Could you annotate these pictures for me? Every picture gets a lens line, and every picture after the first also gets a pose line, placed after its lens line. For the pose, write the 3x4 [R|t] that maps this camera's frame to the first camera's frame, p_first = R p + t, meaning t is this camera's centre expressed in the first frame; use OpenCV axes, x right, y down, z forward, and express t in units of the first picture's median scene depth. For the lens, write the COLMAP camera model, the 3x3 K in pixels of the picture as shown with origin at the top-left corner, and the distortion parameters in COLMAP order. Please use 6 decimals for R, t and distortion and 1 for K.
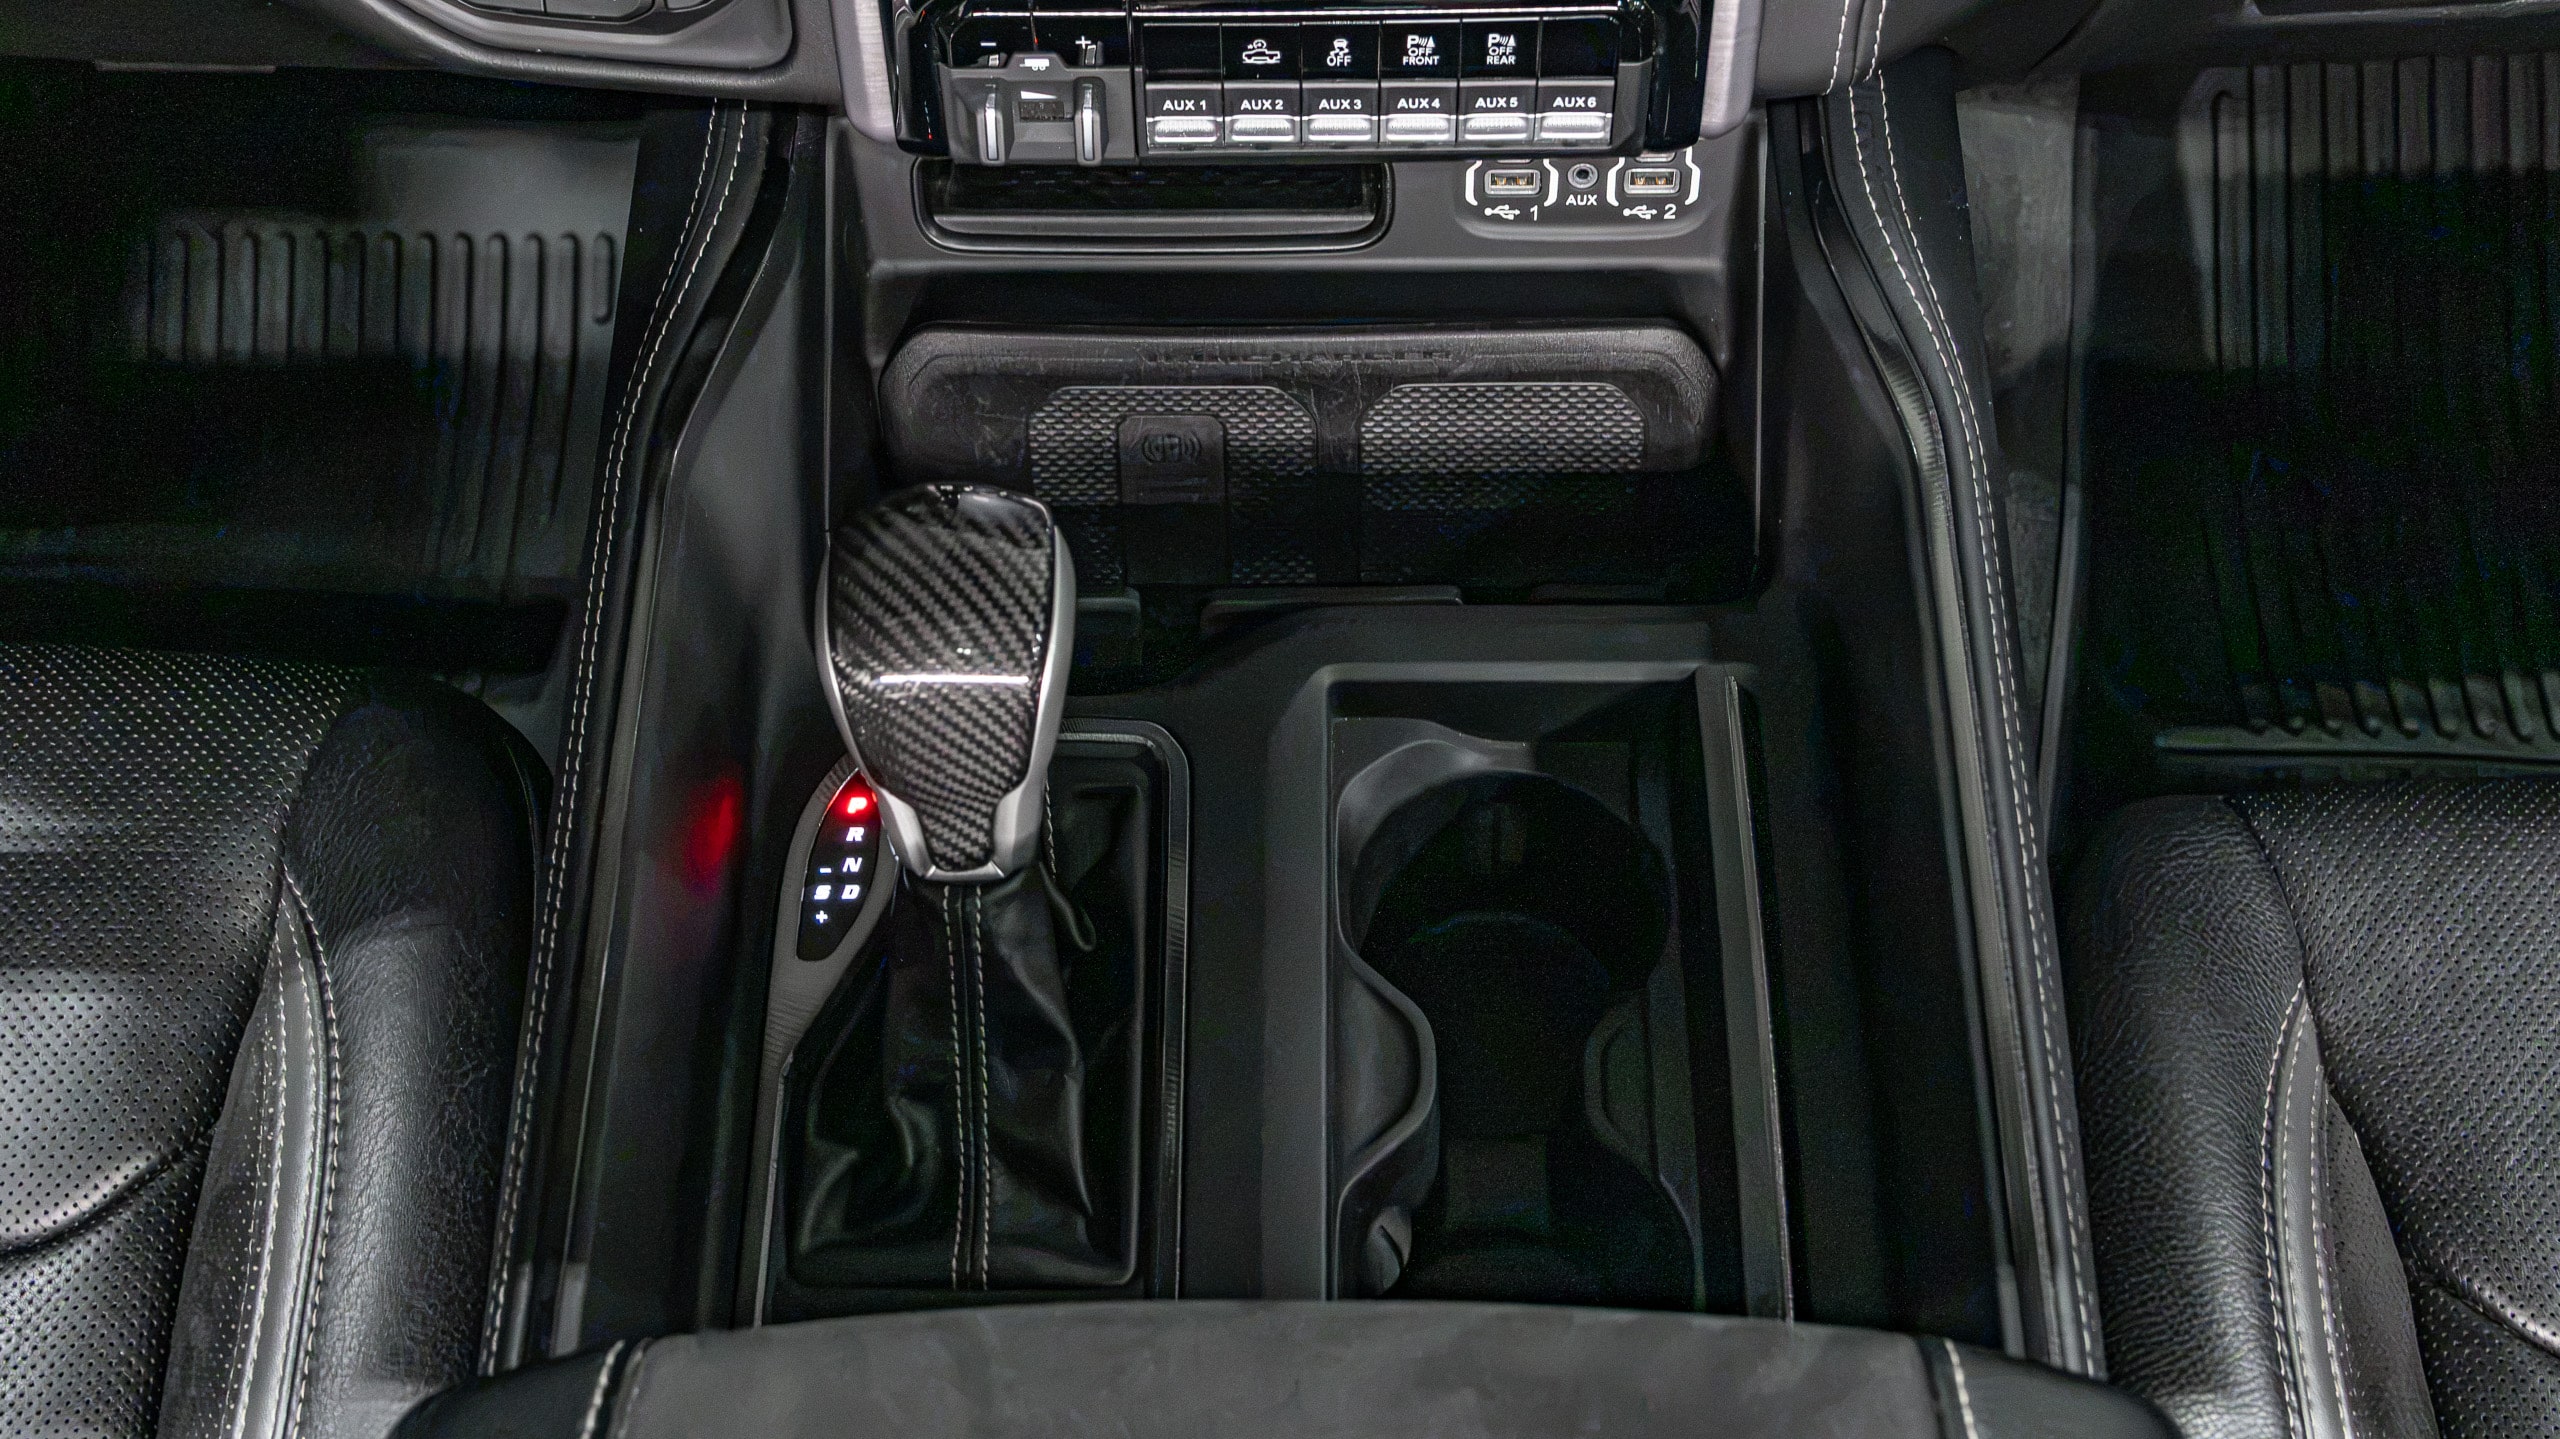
lens RADIAL K [[3222.7, 0, 1280.0], [0, 3222.7, 719.5], [0, 0, 1]] dist [0.012348, -0.019474]
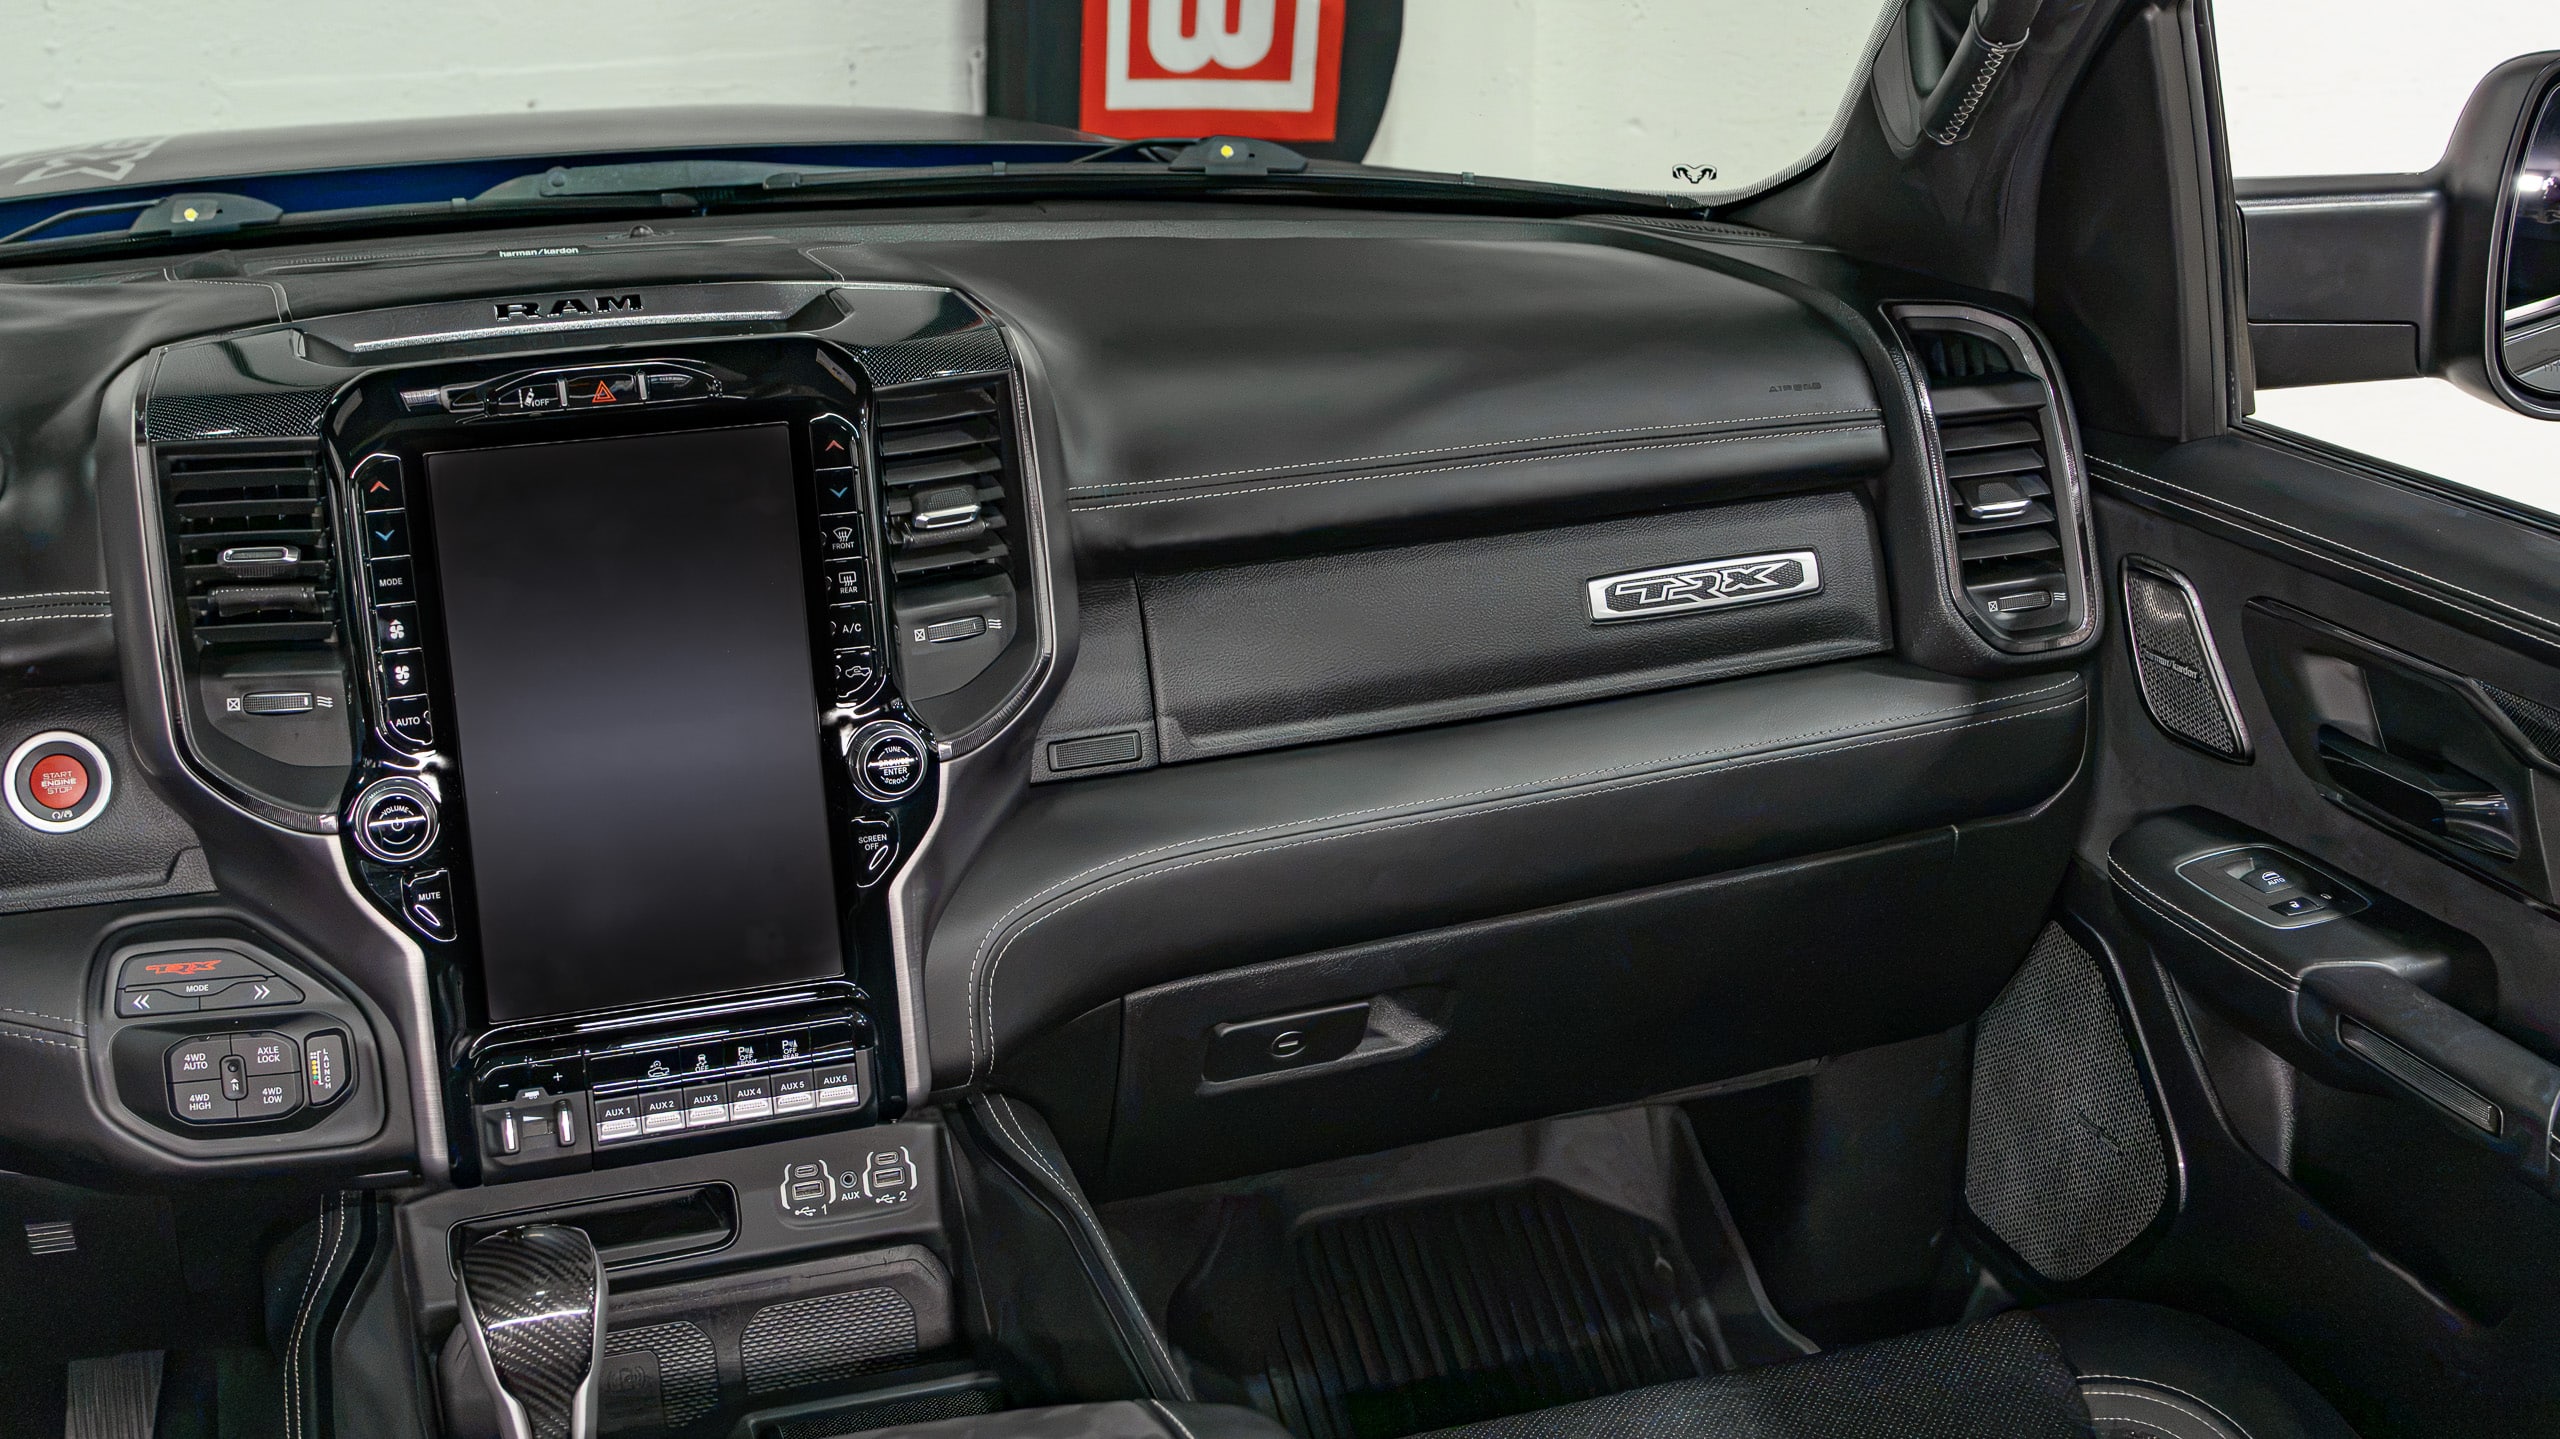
lens RADIAL K [[3222.7, 0, 1280.0], [0, 3222.7, 719.5], [0, 0, 1]] dist [0.012348, -0.019474]
pose [[0.952262, -0.104102, 0.286985, -0.167133], [0.262341, 0.759807, -0.594871, 0.786525], [-0.156126, 0.641760, 0.750845, -0.522201]]
